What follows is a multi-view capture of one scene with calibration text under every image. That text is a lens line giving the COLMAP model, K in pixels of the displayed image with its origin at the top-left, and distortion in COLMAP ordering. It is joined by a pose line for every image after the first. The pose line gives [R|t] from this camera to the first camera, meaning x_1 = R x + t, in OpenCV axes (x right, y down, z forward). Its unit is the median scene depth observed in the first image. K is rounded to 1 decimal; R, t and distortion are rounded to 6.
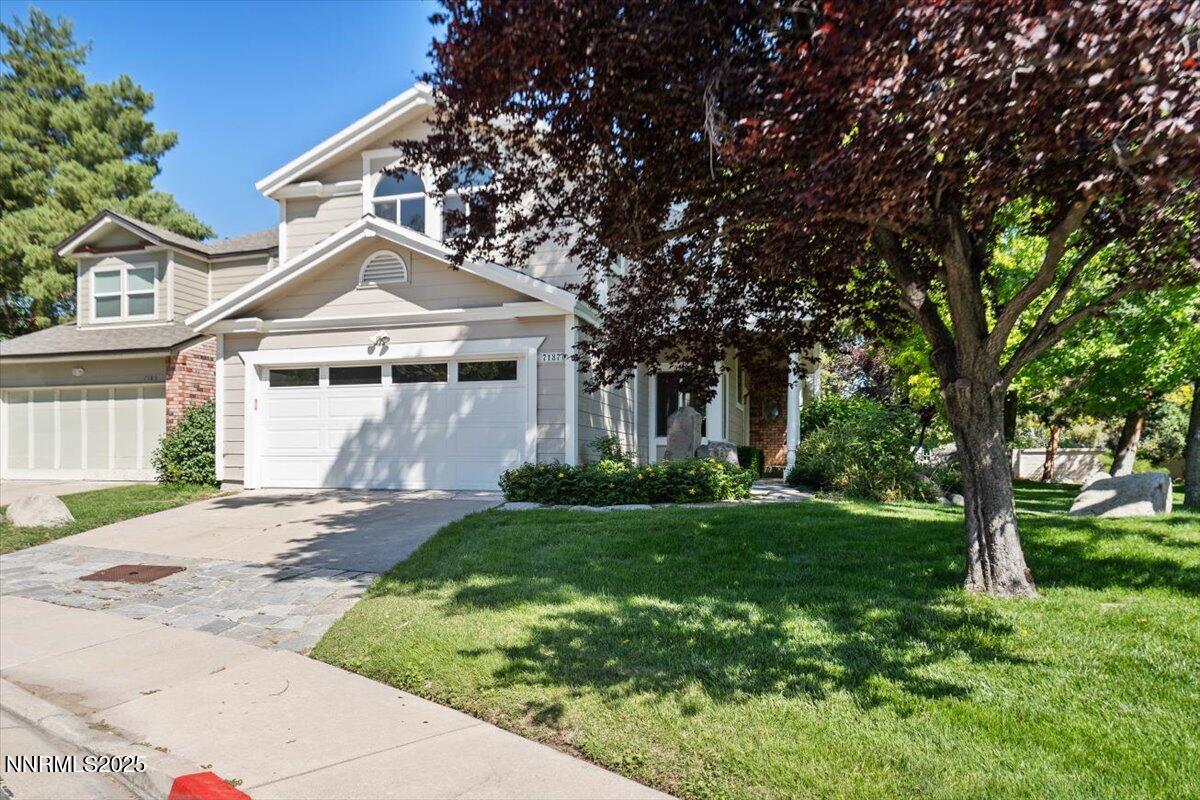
lens RADIAL K [[877.9, 0, 509.4], [0, 877.9, 447.2], [0, 0, 1]] dist [-0.002930, 0.000263]
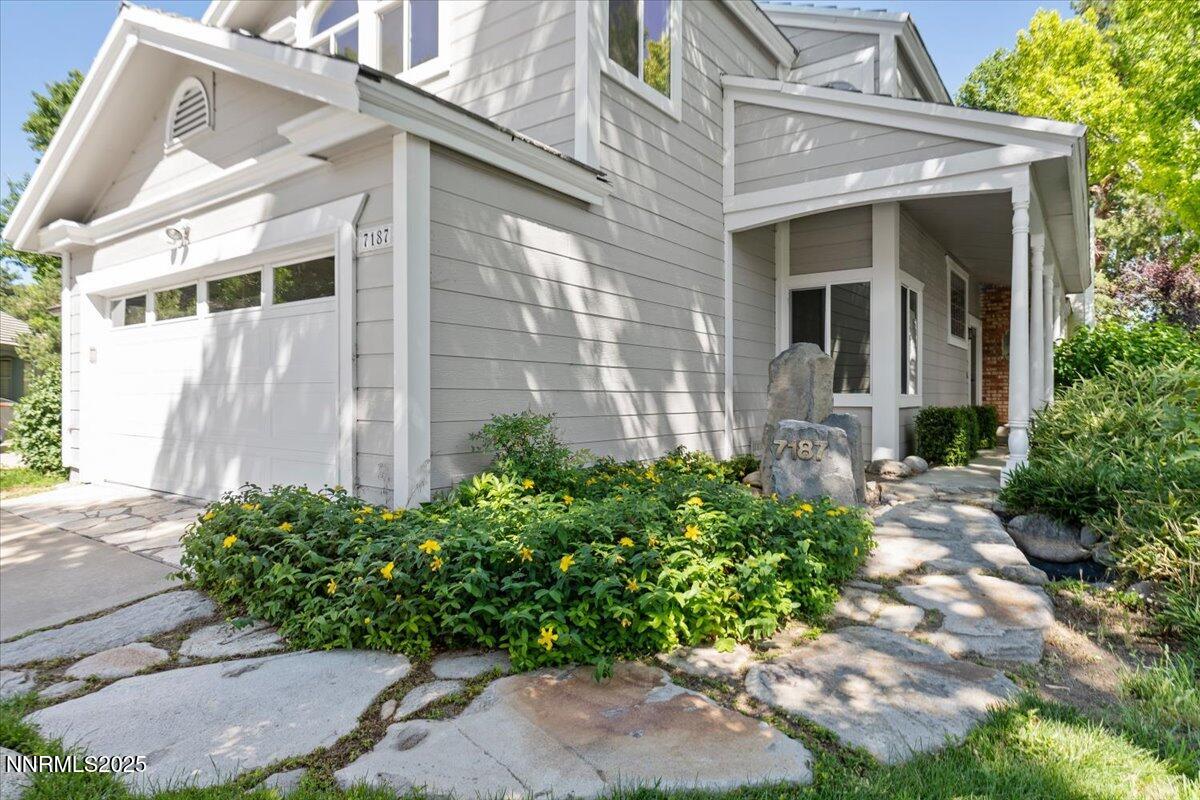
lens RADIAL K [[679.1, 0, 605.9], [0, 679.1, 389.0], [0, 0, 1]] dist [0.006074, 0.001255]
pose [[0.959239, -0.003987, -0.282568, 0.232306], [0.006852, 0.999935, 0.009151, -0.025726], [0.282514, -0.010714, 0.959203, 0.637599]]
